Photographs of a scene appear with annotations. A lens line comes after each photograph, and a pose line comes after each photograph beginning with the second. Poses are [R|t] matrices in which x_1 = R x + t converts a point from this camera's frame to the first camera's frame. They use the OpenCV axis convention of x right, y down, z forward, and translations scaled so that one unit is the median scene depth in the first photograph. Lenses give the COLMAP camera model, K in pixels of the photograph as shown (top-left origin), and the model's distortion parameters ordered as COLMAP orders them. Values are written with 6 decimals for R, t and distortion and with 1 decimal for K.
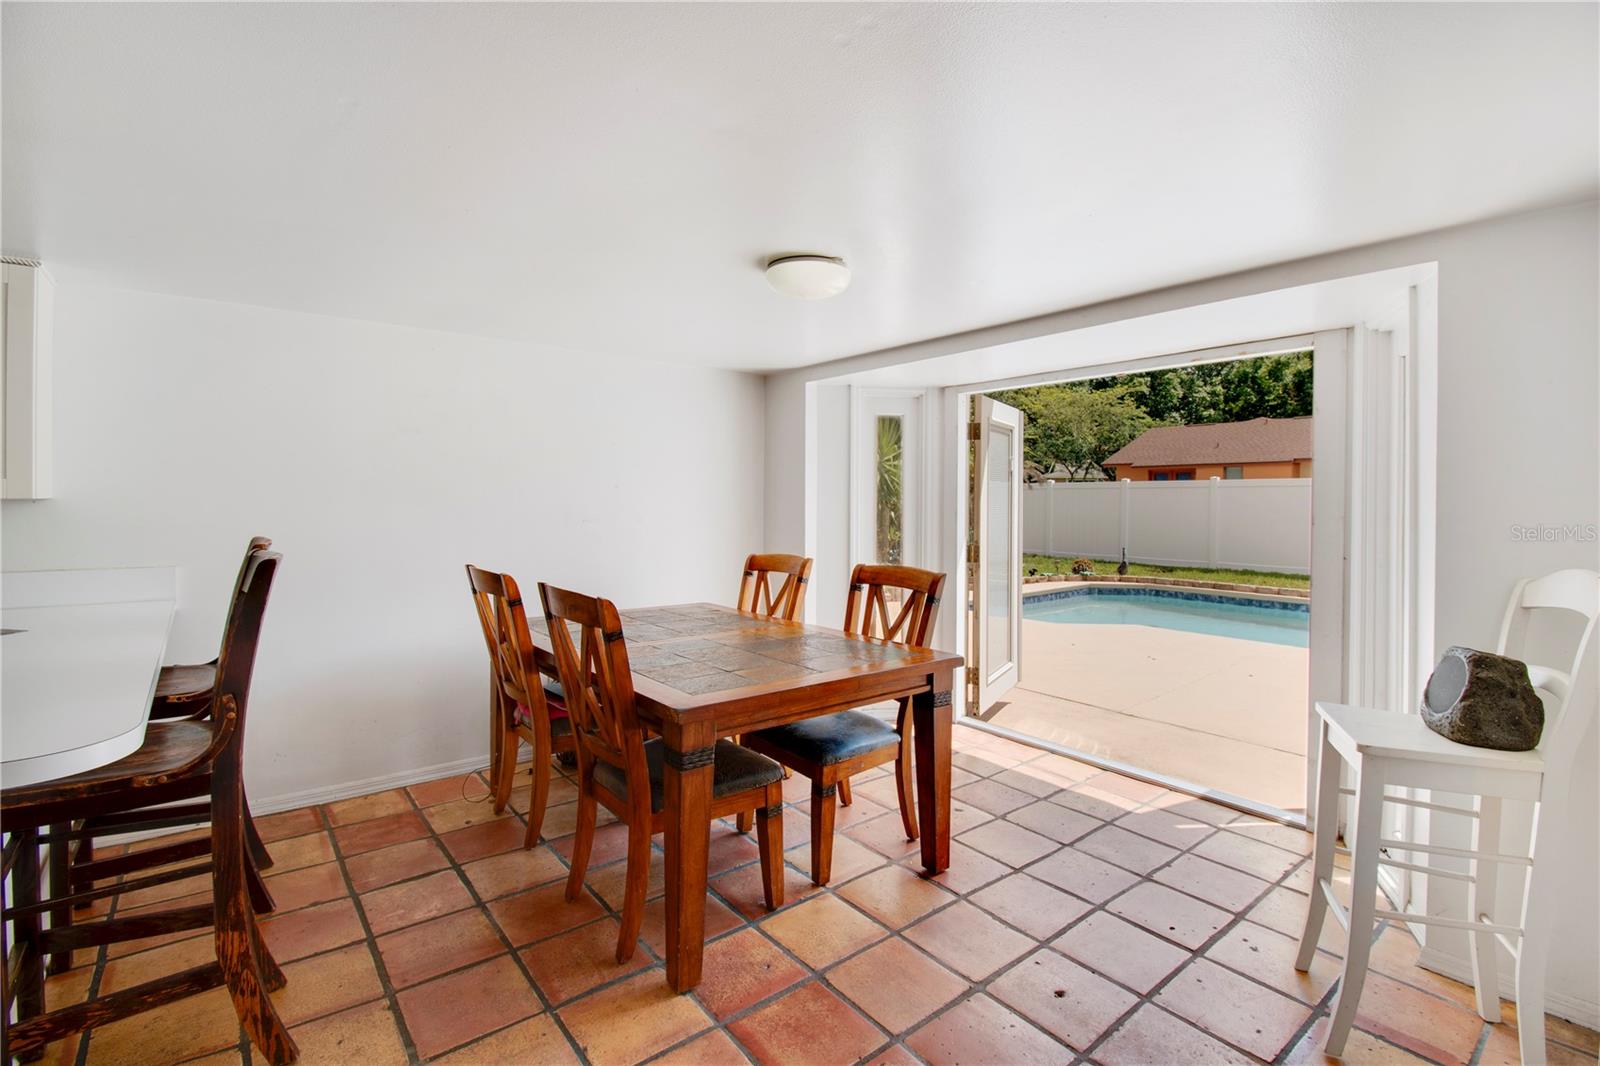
lens RADIAL K [[697.2, 0, 805.5], [0, 697.2, 505.1], [0, 0, 1]] dist [-0.001612, -0.000639]
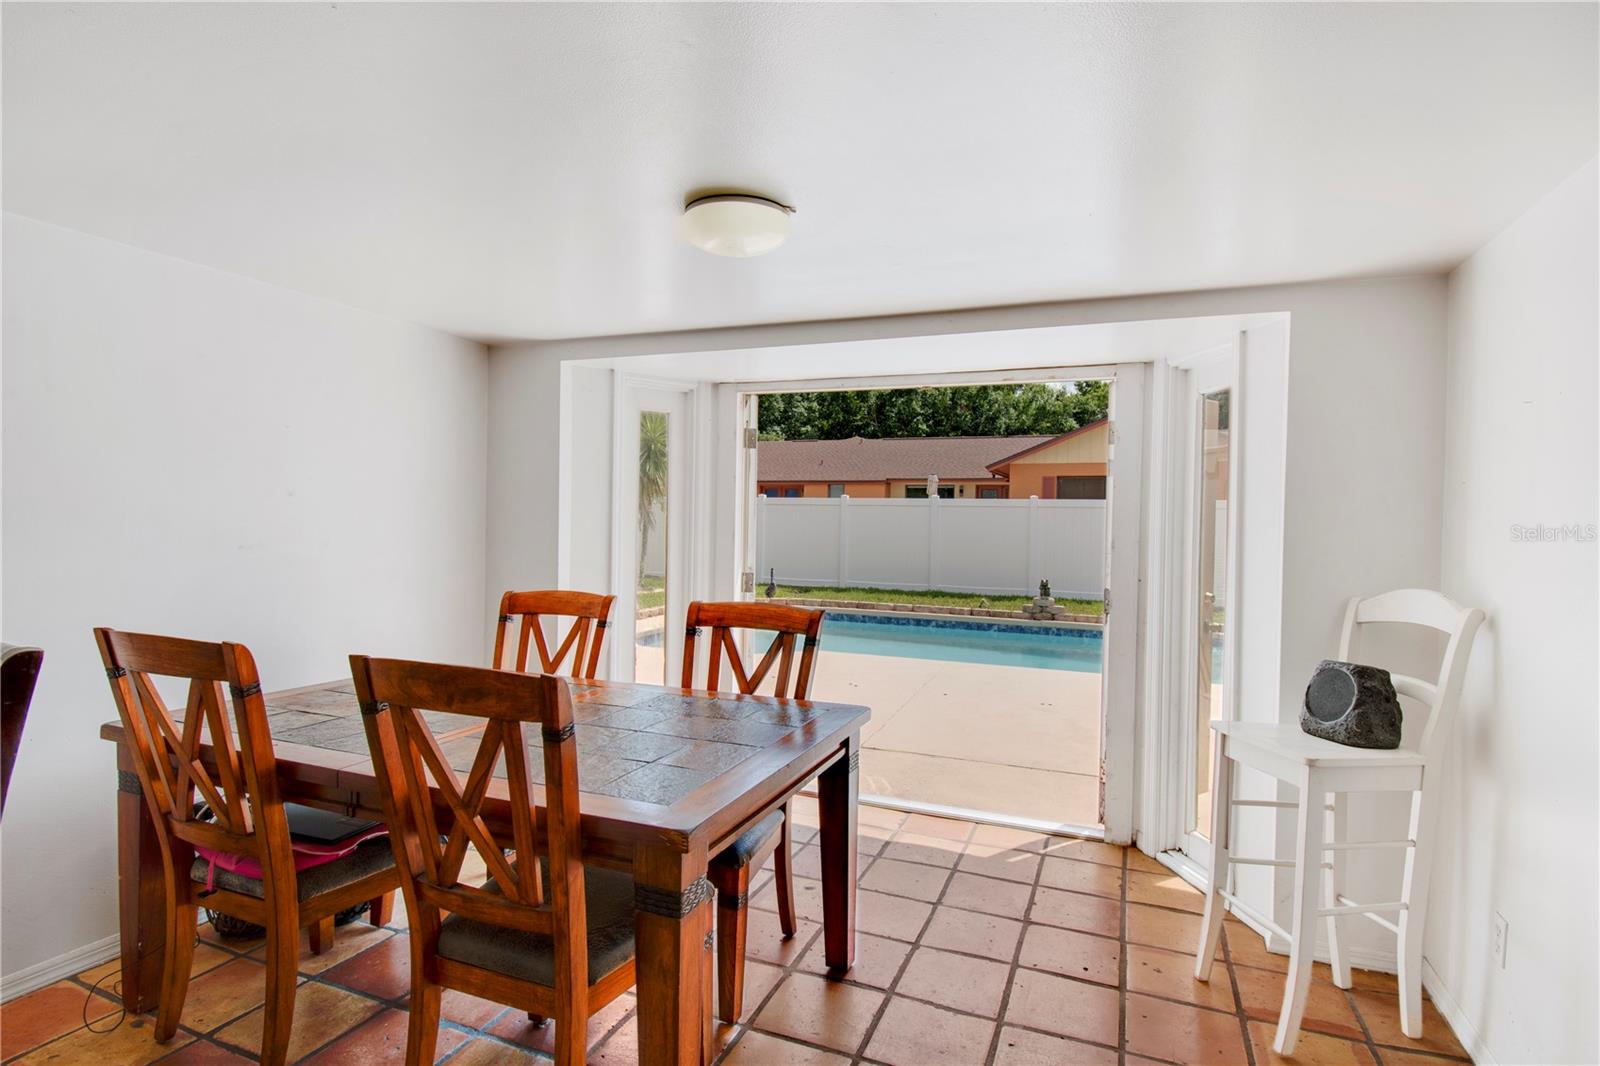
lens RADIAL K [[817.2, 0, 793.8], [0, 817.2, 533.8], [0, 0, 1]] dist [-0.000578, 0.000149]
pose [[0.888136, 0.003046, 0.459570, -0.251539], [-0.010525, 0.999851, 0.013713, -0.005308], [-0.459460, -0.017017, 0.888036, 0.134061]]
